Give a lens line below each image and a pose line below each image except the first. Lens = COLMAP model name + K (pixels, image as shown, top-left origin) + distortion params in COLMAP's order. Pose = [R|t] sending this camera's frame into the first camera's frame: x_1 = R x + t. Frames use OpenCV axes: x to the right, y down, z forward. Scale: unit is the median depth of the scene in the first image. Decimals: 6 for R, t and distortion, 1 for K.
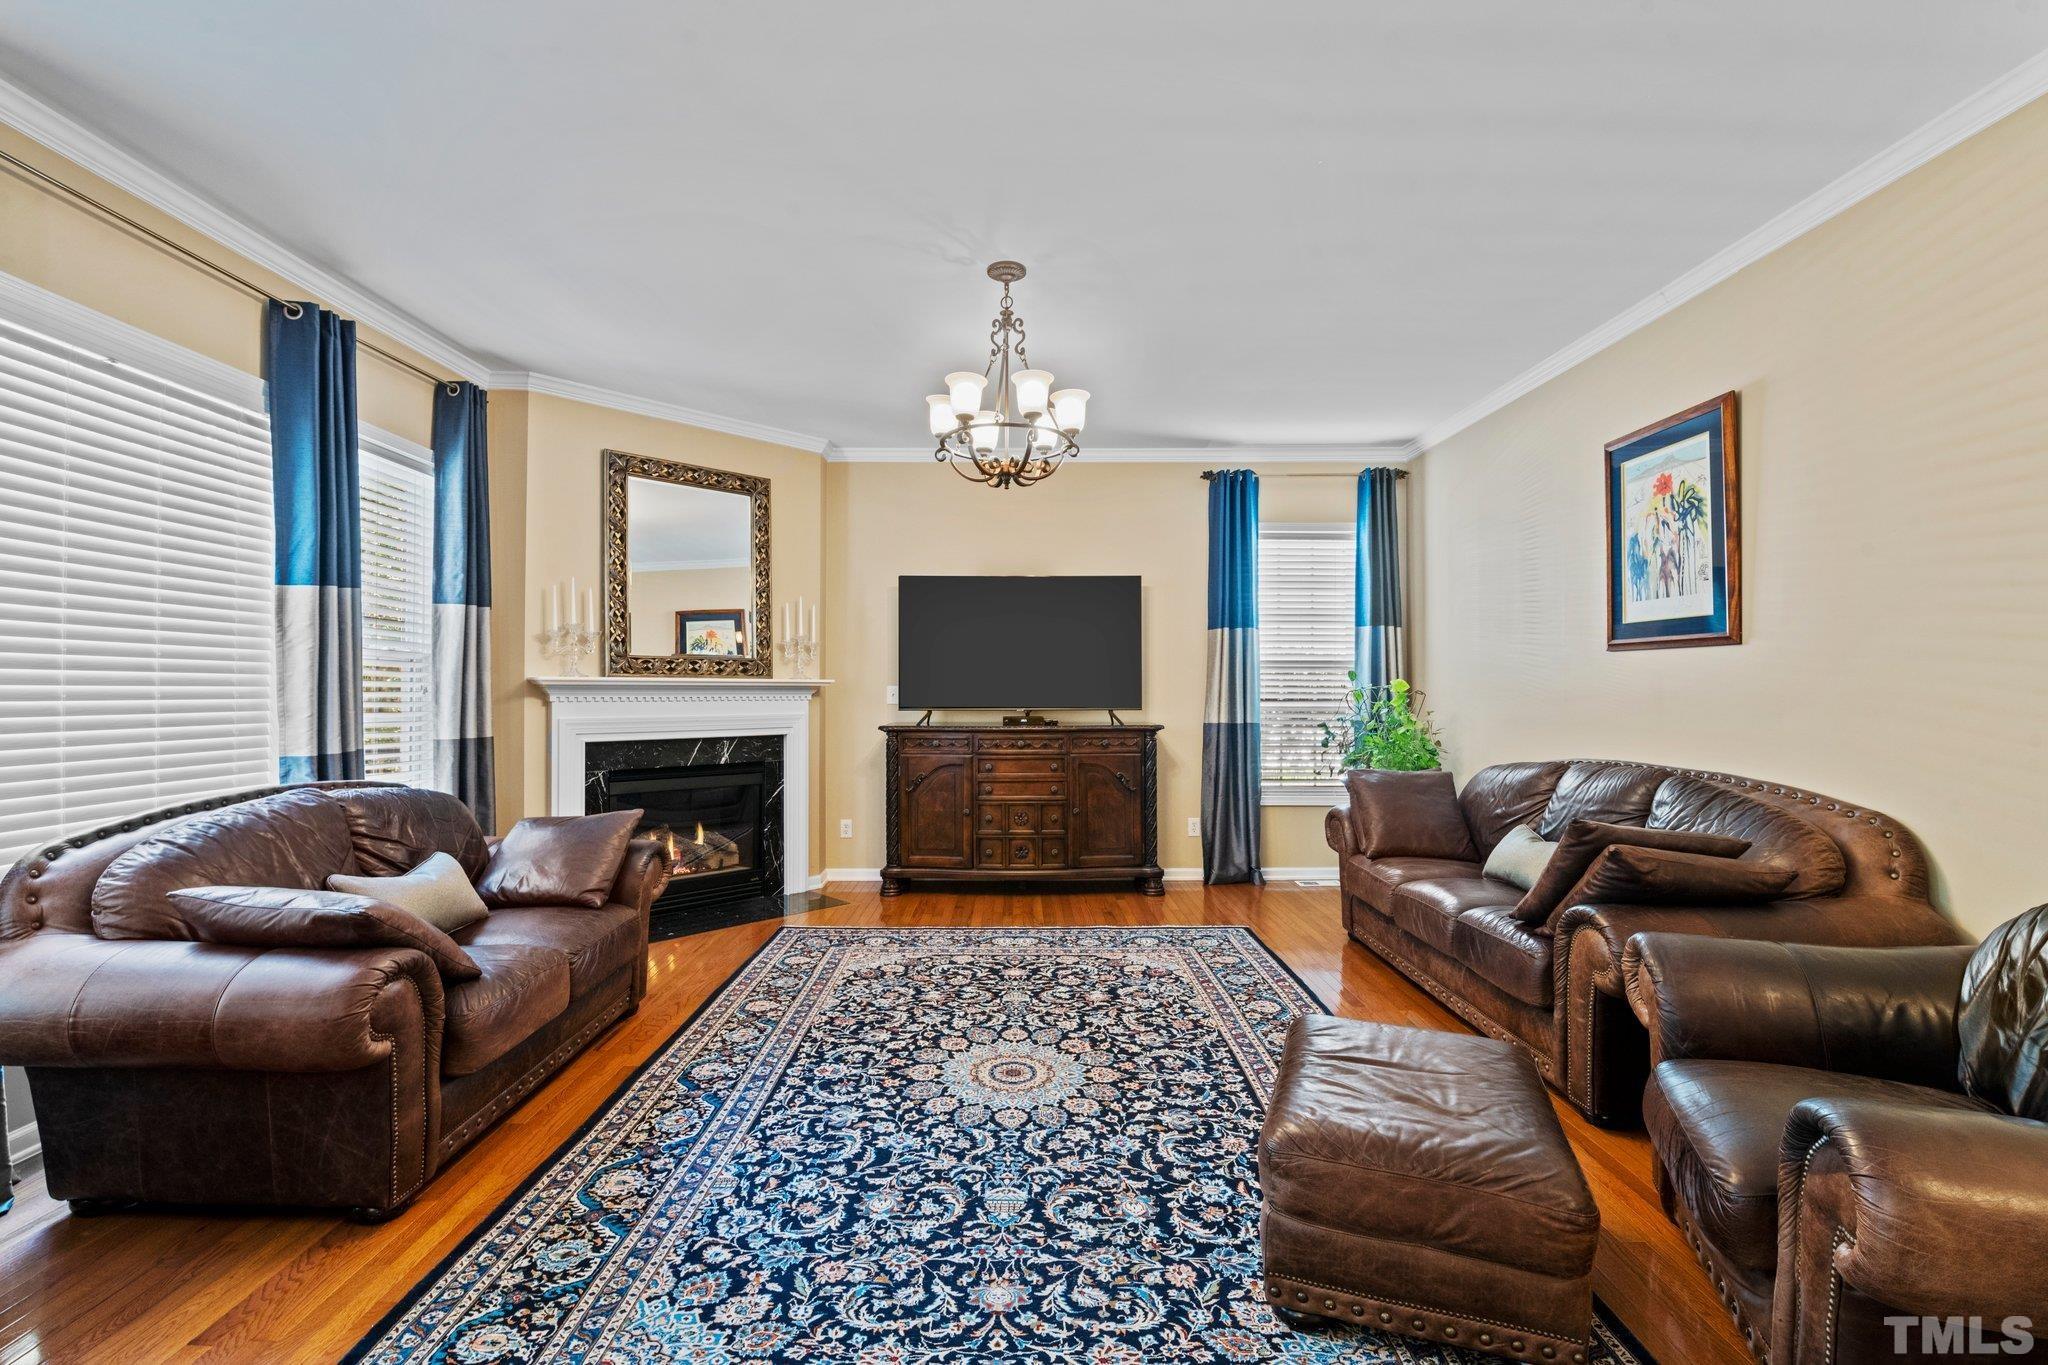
lens RADIAL K [[883.6, 0, 1024.0], [0, 883.6, 682.5], [0, 0, 1]] dist [-0.000224, -0.010796]
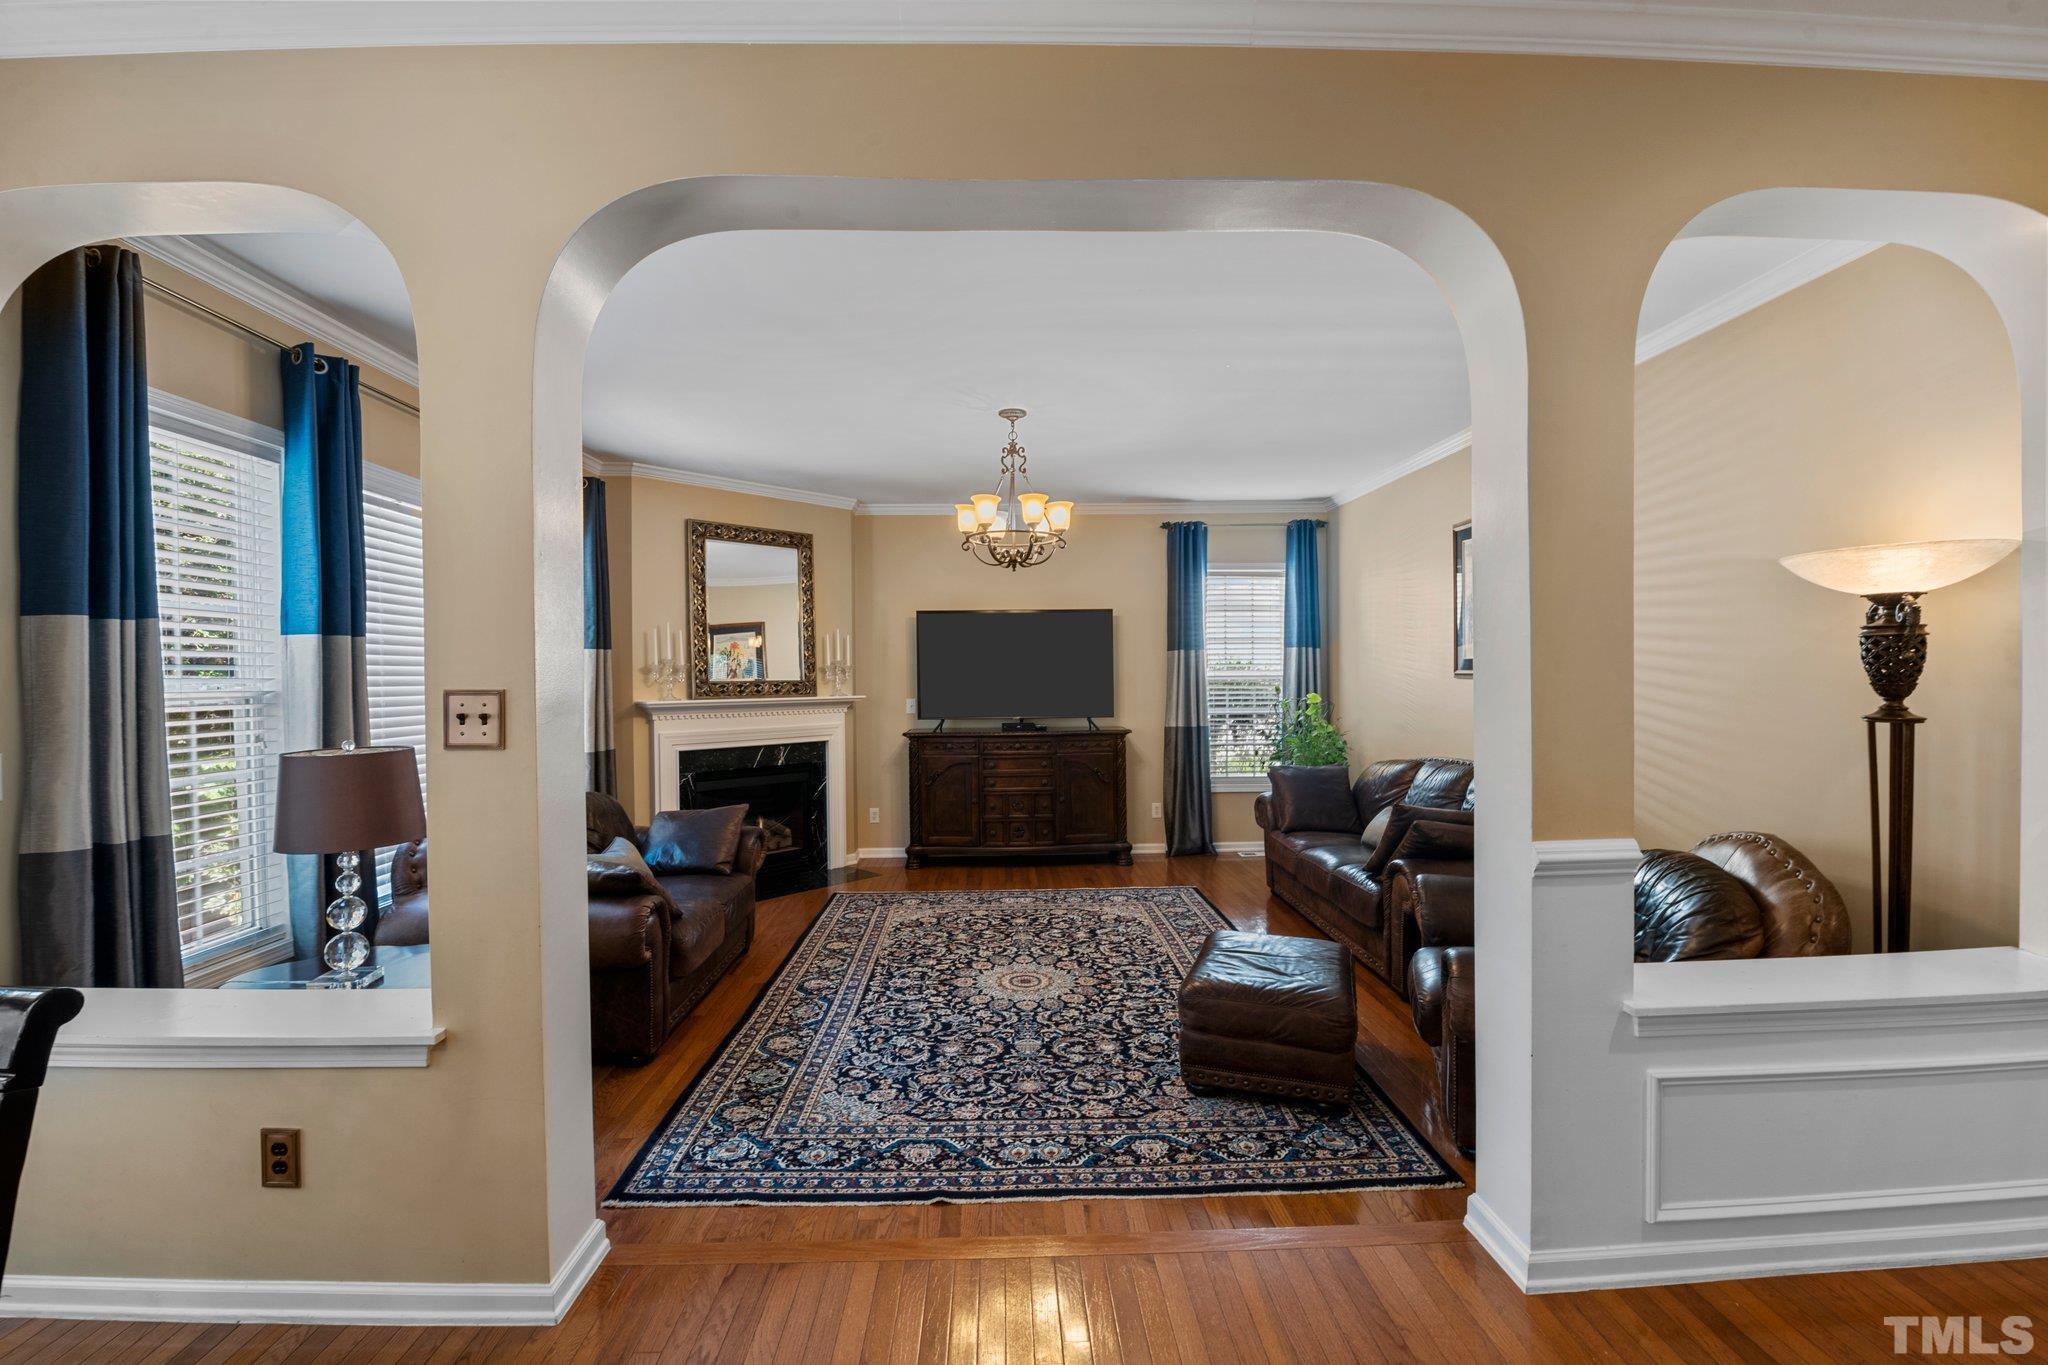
lens RADIAL K [[874.8, 0, 1028.0], [0, 874.8, 684.1], [0, 0, 1]] dist [-0.000319, -0.009997]
pose [[0.999490, -0.009352, 0.030518, -0.041467], [0.008774, 0.999780, 0.019036, -0.067419], [-0.030689, -0.018759, 0.999353, -0.381664]]
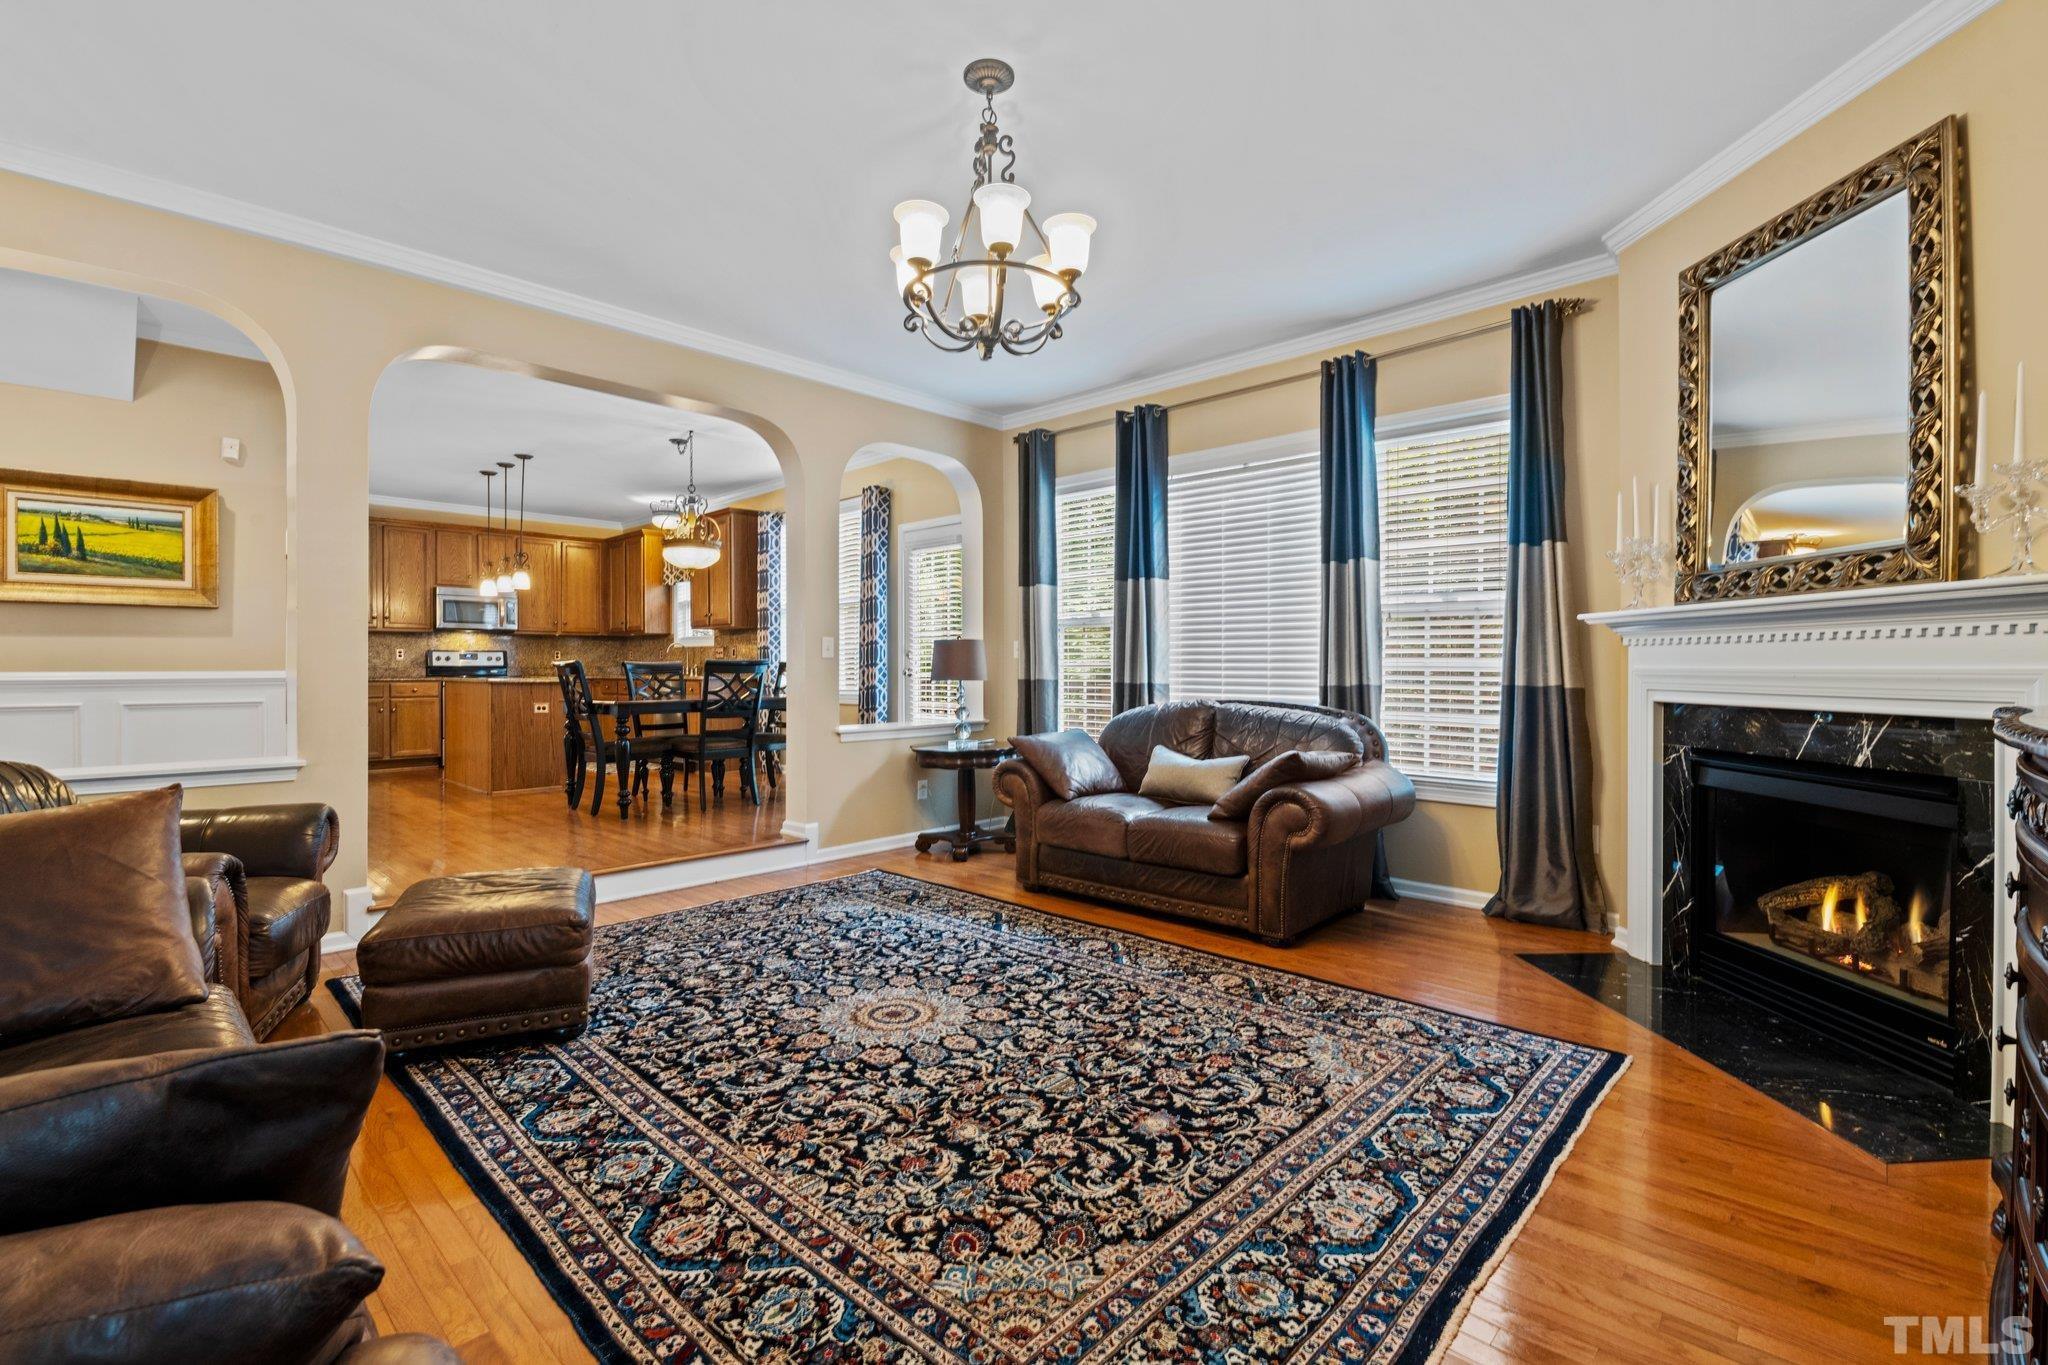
lens RADIAL K [[907.4, 0, 1020.0], [0, 907.4, 670.8], [0, 0, 1]] dist [-0.001853, -0.000231]
pose [[-0.696609, 0.003784, -0.717441, 0.532690], [0.007470, 0.999970, -0.001979, 0.055649], [0.717412, -0.006738, -0.696617, 1.572939]]
